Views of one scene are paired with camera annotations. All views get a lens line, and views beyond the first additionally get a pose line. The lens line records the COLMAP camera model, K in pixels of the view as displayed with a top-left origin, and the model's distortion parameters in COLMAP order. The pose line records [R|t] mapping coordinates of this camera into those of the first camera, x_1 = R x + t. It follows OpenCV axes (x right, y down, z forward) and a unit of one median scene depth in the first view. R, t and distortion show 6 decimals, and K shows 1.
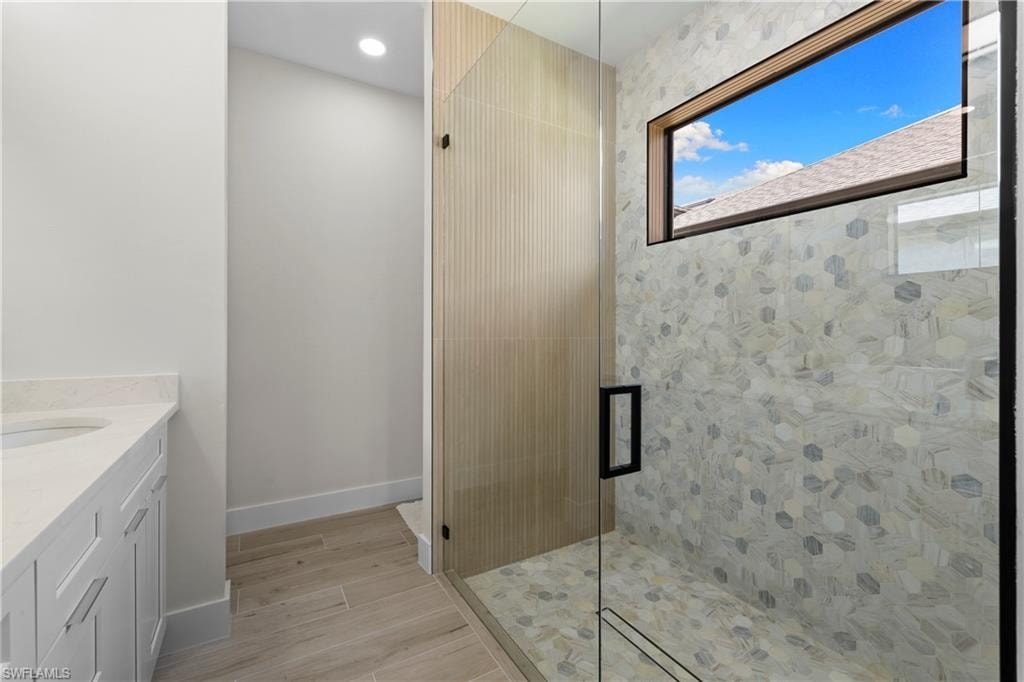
lens RADIAL K [[430.7, 0, 511.5], [0, 430.7, 336.2], [0, 0, 1]] dist [0.000213, 0.000067]
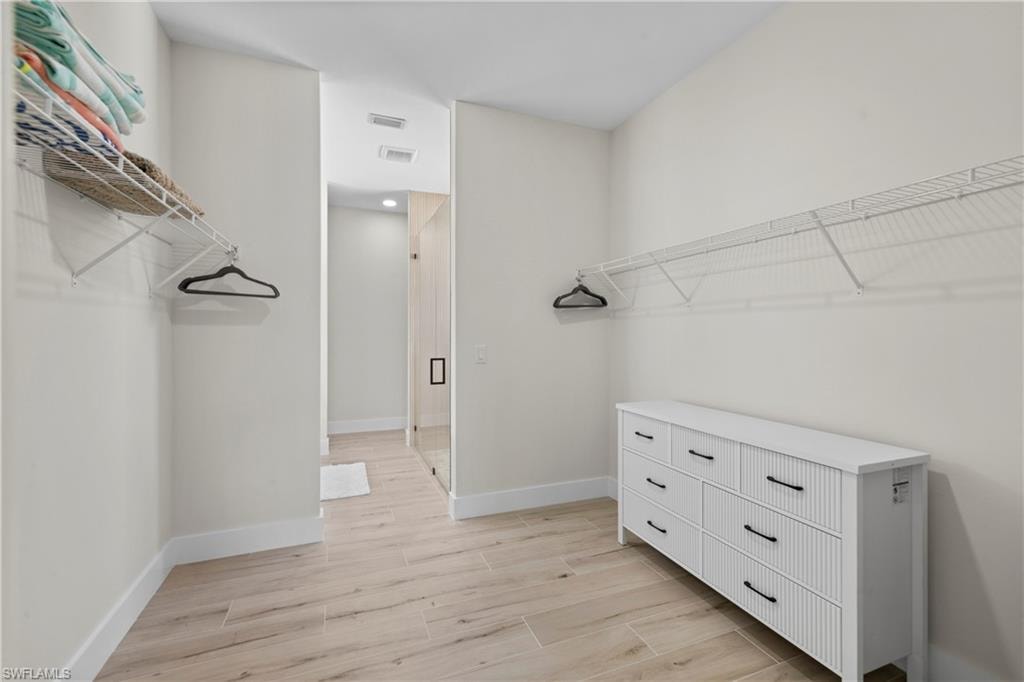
lens RADIAL K [[430.7, 0, 511.5], [0, 430.7, 336.2], [0, 0, 1]] dist [0.000213, 0.000067]
pose [[0.986297, 0.002152, -0.164963, 0.725264], [-0.002831, 0.999988, -0.003883, -0.020634], [0.164953, 0.004297, 0.986292, -1.160826]]
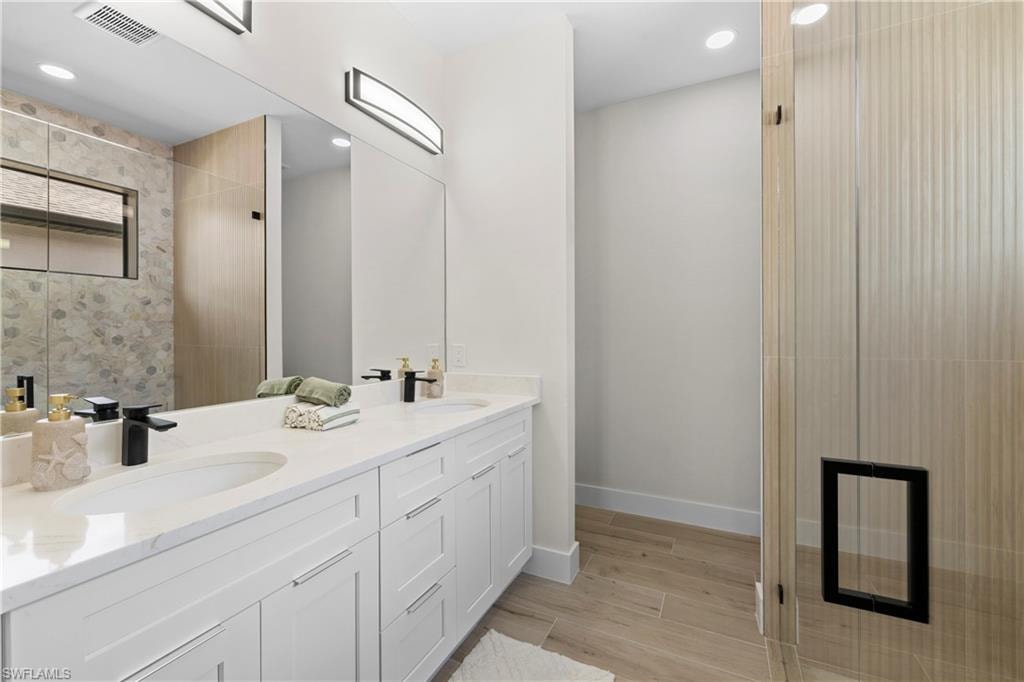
lens RADIAL K [[430.7, 0, 511.5], [0, 430.7, 336.2], [0, 0, 1]] dist [0.000213, 0.000067]
pose [[0.540353, 0.002560, -0.841435, 0.260314], [-0.002850, 0.999995, 0.001211, -0.032636], [0.841434, 0.001744, 0.540358, 0.132415]]
